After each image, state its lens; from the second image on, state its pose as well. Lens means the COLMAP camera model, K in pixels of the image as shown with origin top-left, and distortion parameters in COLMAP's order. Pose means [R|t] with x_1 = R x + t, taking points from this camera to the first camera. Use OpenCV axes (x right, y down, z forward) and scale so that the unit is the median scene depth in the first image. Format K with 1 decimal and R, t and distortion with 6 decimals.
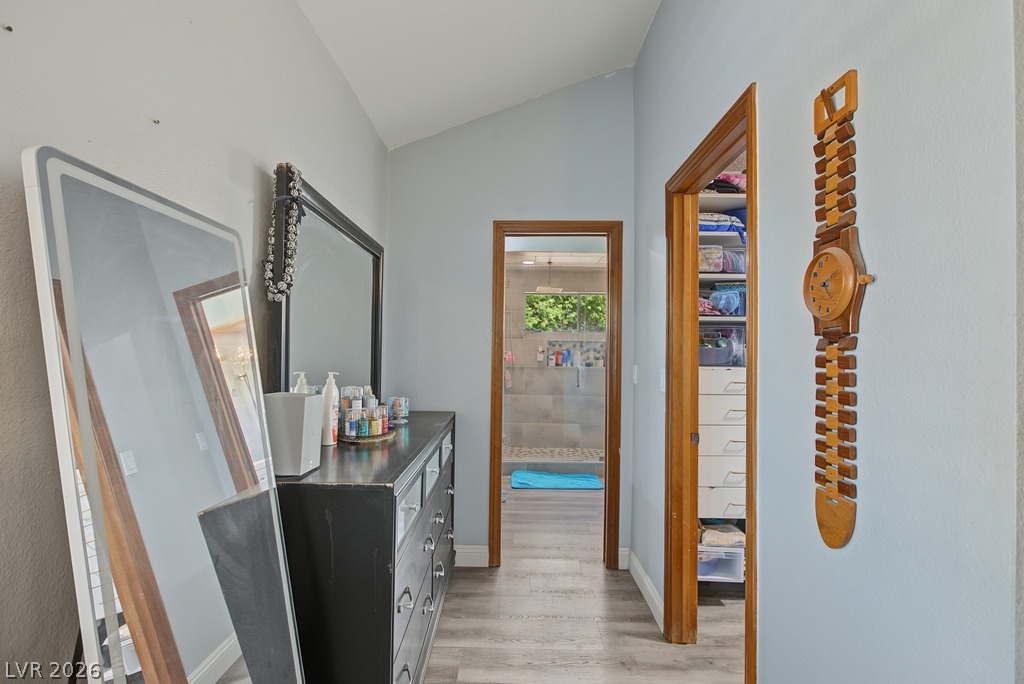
lens RADIAL K [[473.3, 0, 512.1], [0, 473.3, 345.7], [0, 0, 1]] dist [-0.003349, -0.000468]
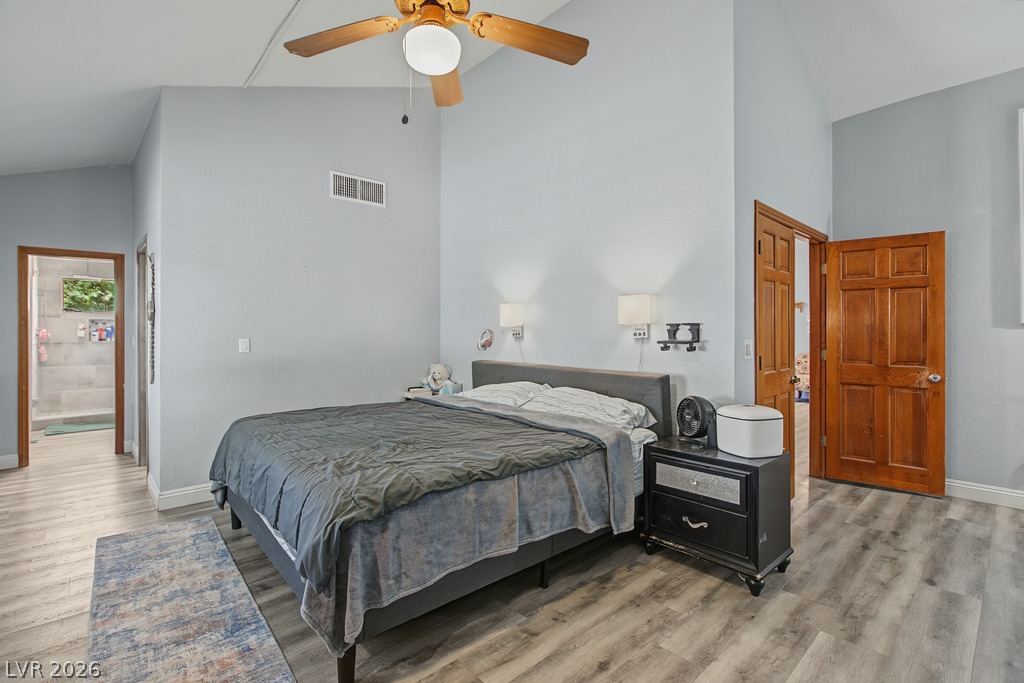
lens RADIAL K [[473.3, 0, 508.7], [0, 473.3, 335.4], [0, 0, 1]] dist [-0.003349, -0.000468]
pose [[0.730986, -0.013525, 0.682259, 0.036101], [-0.006701, 0.999613, 0.026995, -0.009390], [-0.682360, -0.024304, 0.730612, -0.567481]]
